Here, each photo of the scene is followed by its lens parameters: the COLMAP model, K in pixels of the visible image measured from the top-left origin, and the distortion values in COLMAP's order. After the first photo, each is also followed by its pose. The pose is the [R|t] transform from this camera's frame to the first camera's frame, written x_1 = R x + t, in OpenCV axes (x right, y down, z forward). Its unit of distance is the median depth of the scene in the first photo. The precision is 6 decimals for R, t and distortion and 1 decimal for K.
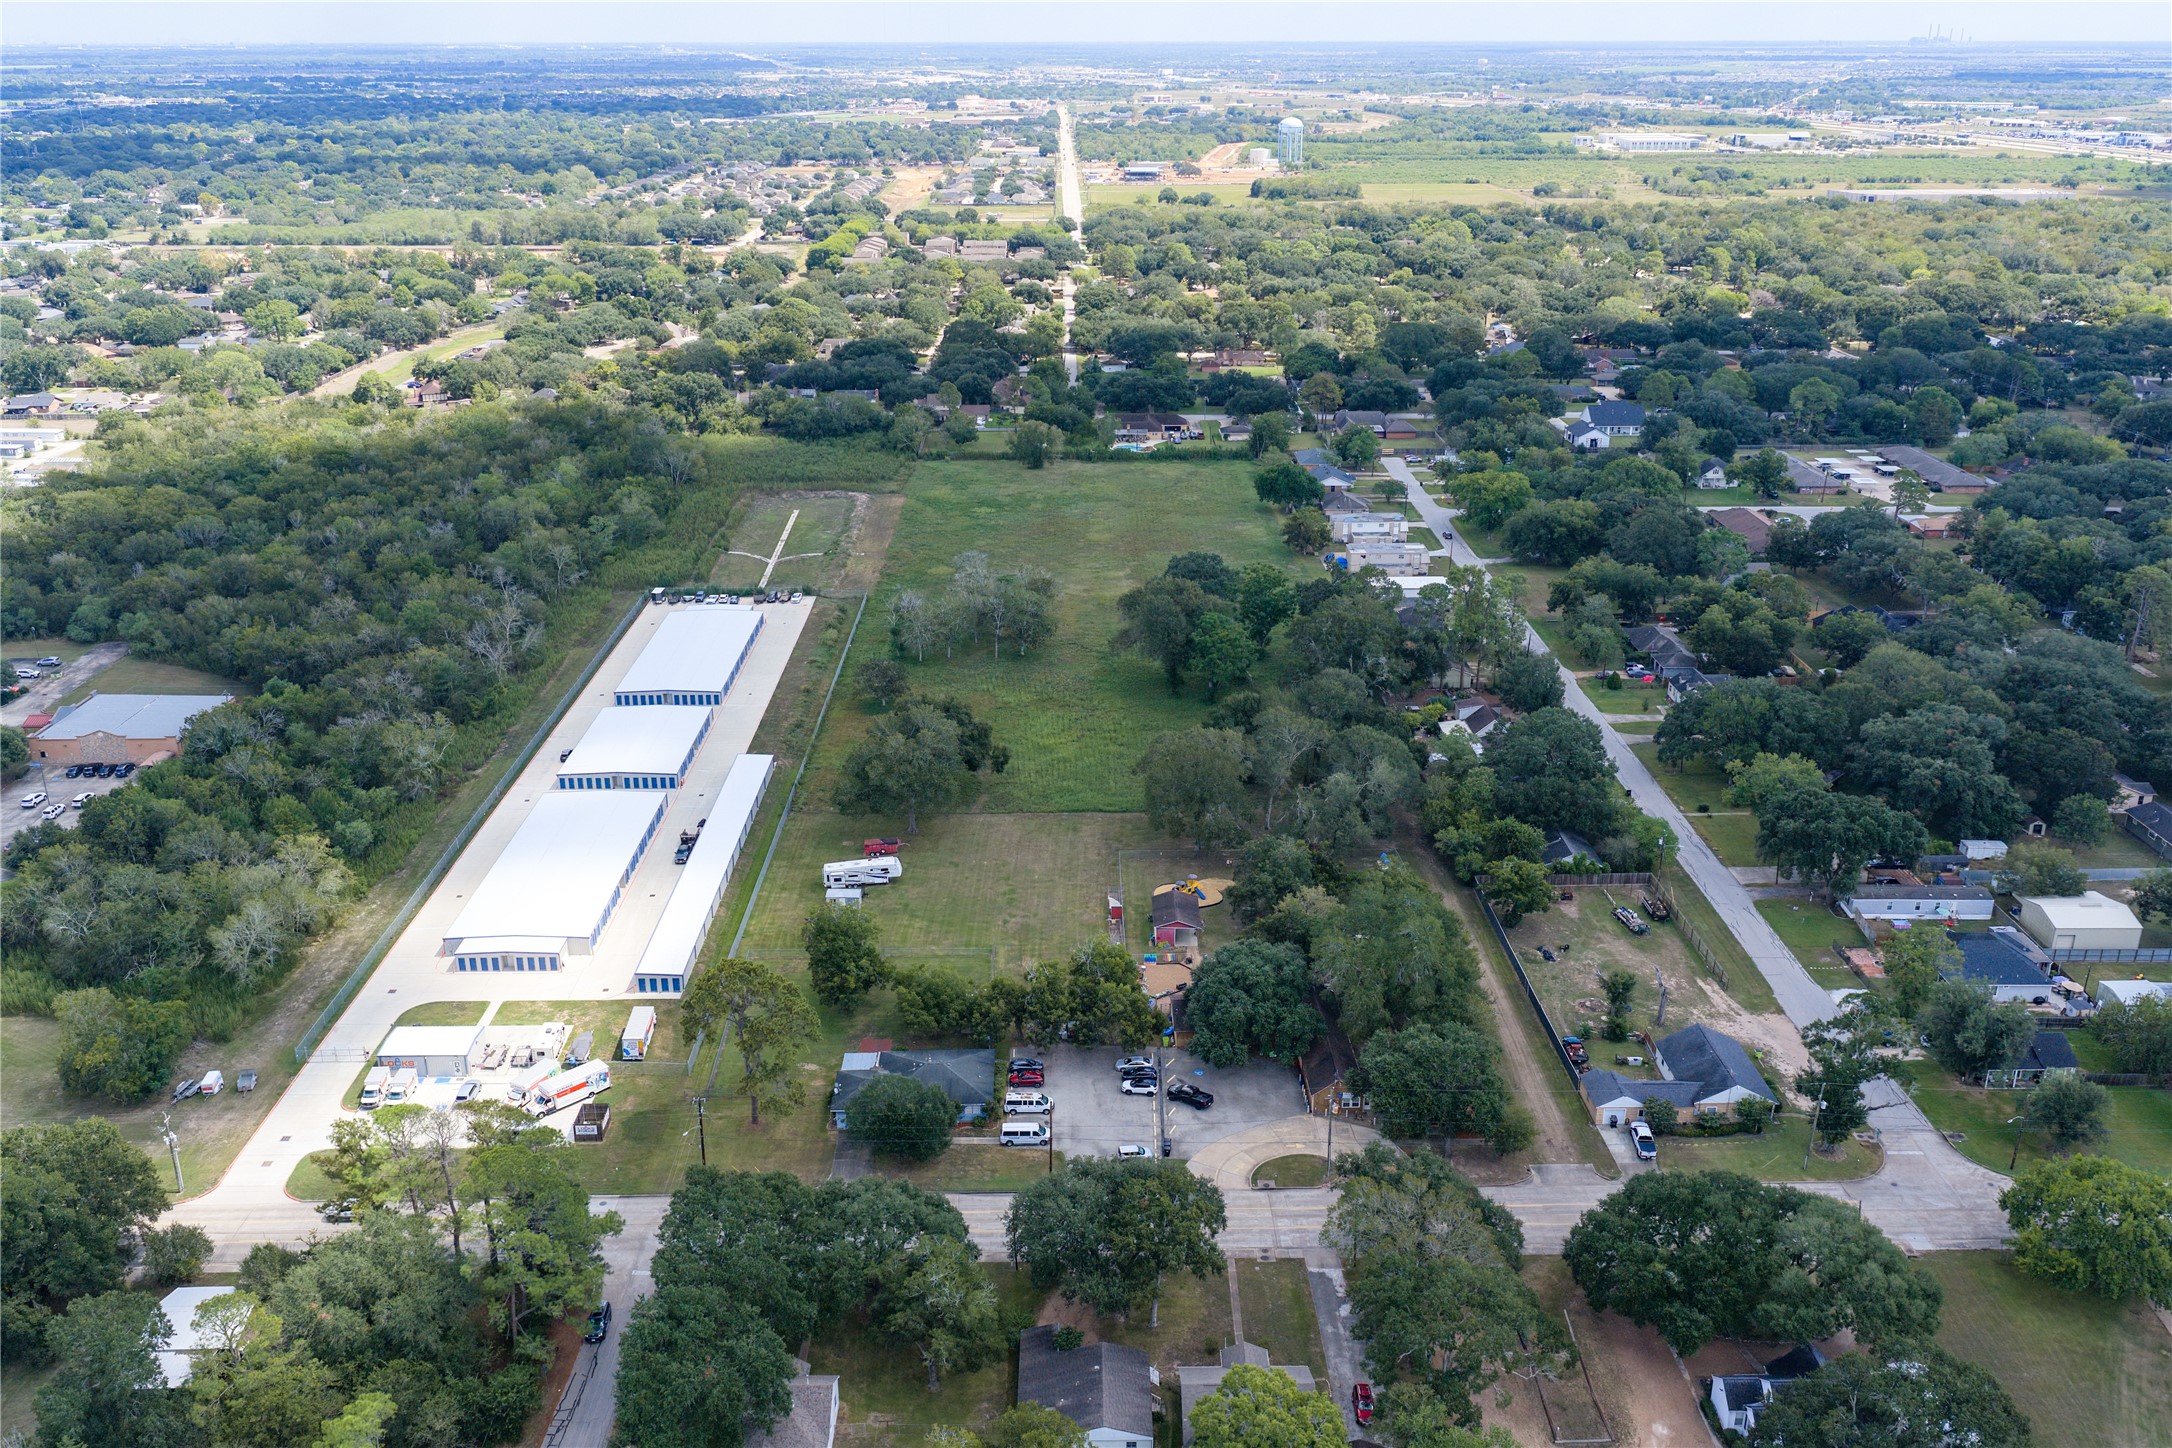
lens RADIAL K [[1781.6, 0, 1086.0], [0, 1781.6, 724.0], [0, 0, 1]] dist [0.008368, -0.003047]
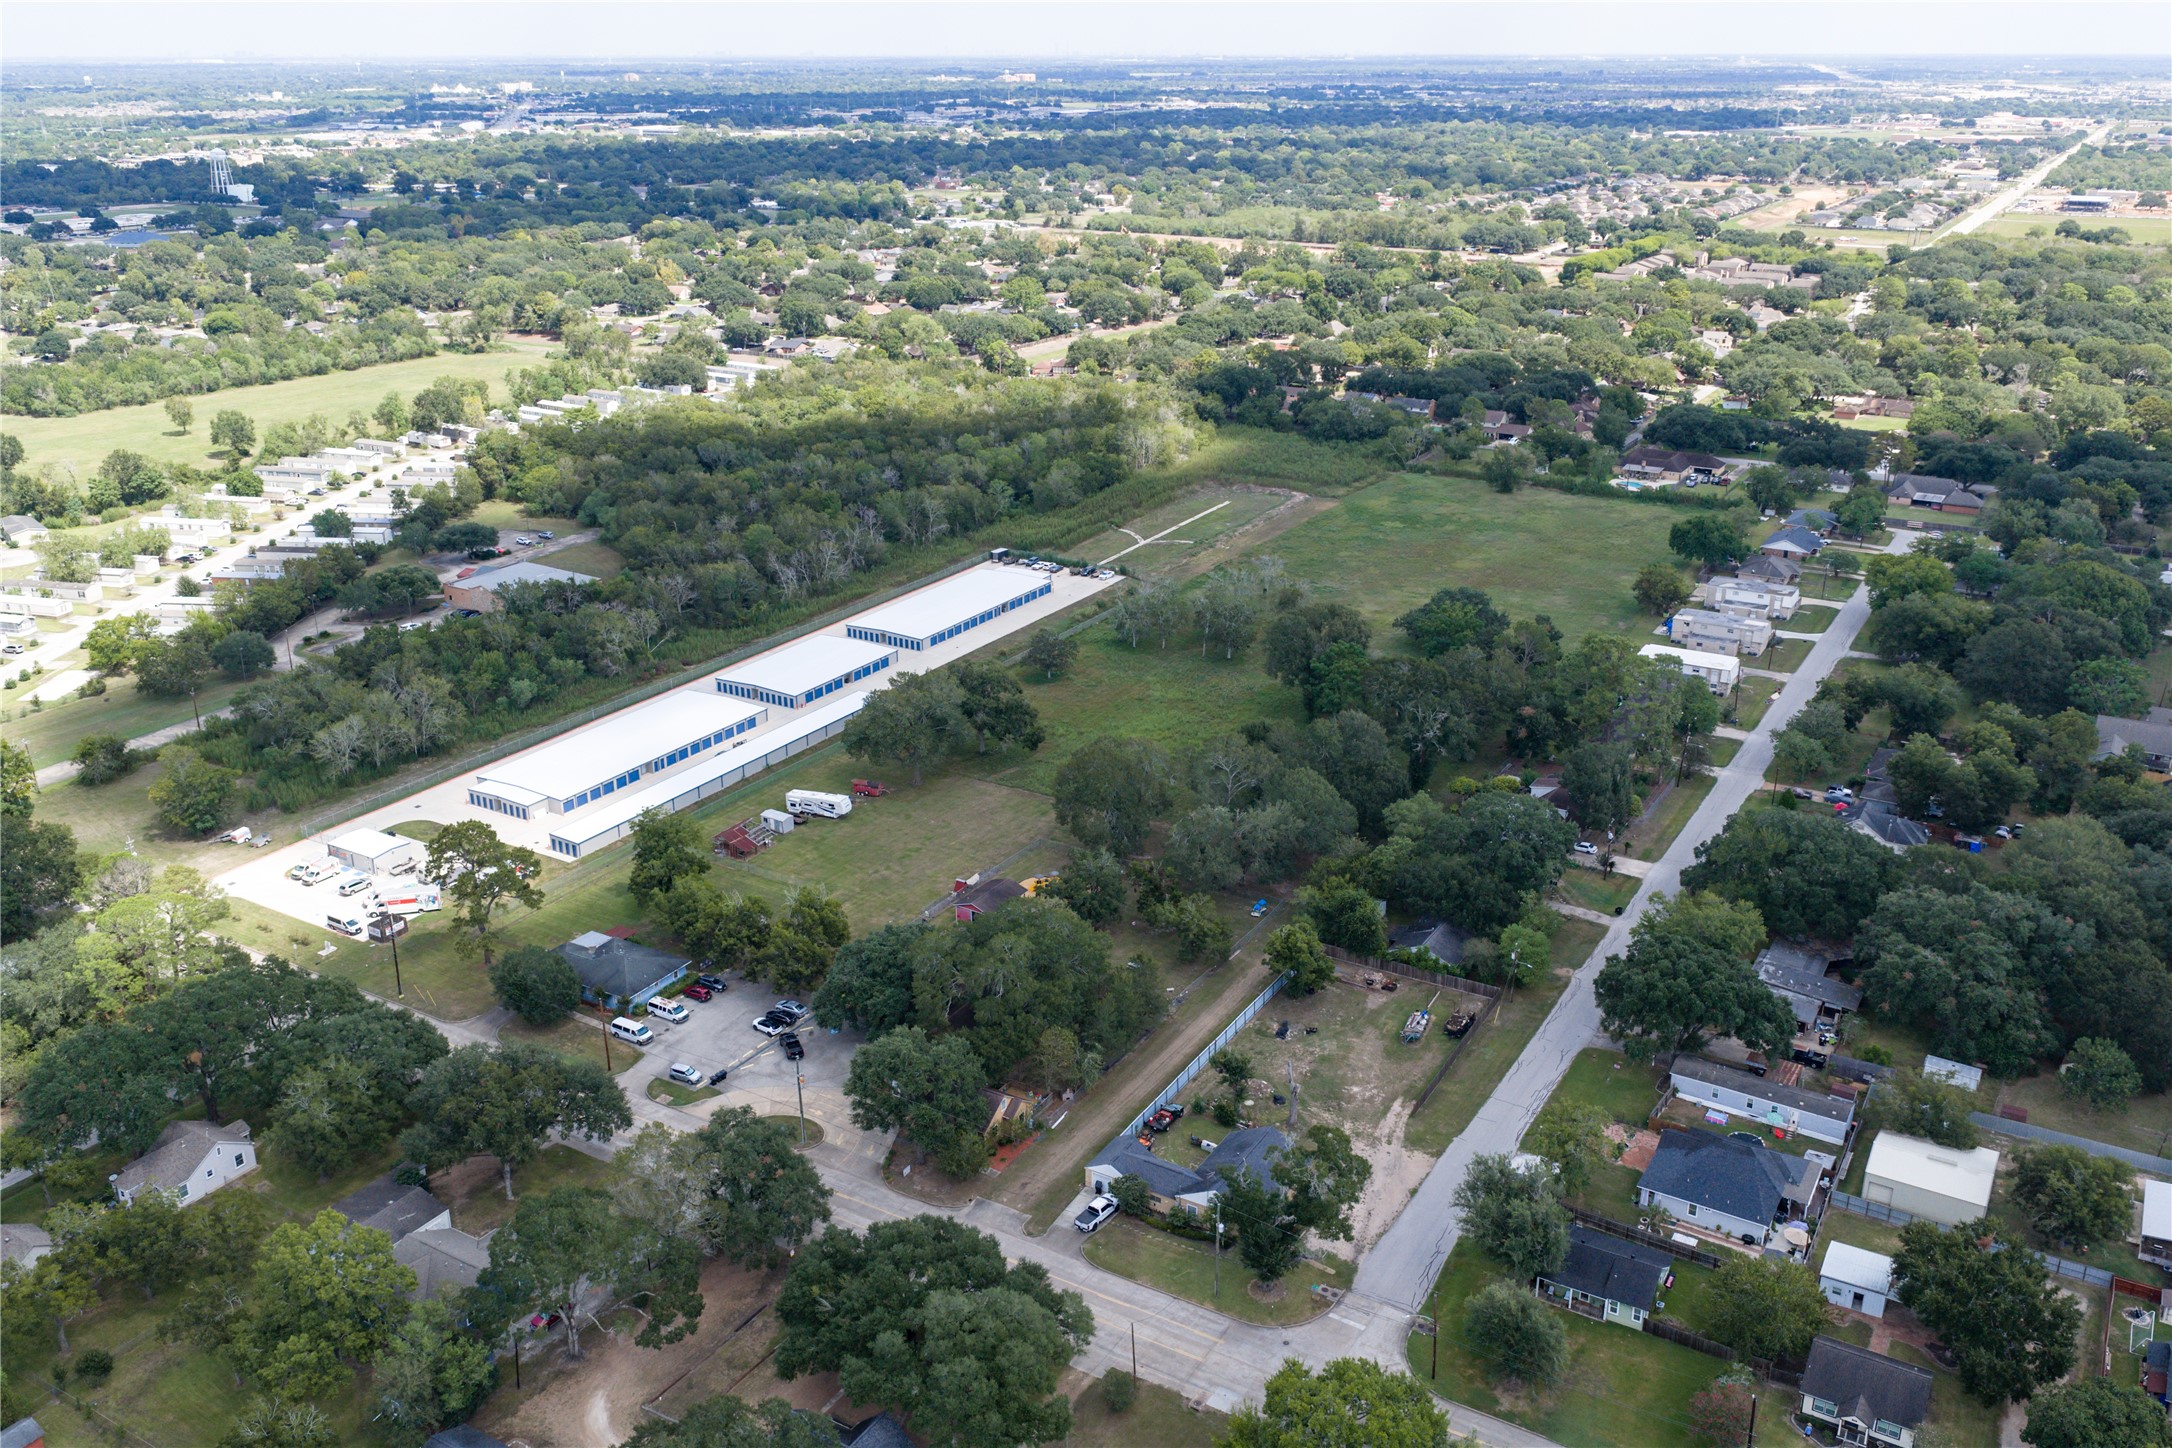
lens RADIAL K [[1788.1, 0, 1091.3], [0, 1788.1, 644.7], [0, 0, 1]] dist [0.006762, -0.010134]
pose [[0.854611, 0.164433, -0.492546, 0.485678], [-0.186805, 0.982389, 0.003841, -0.043671], [0.484504, 0.088728, 0.870278, 0.097757]]
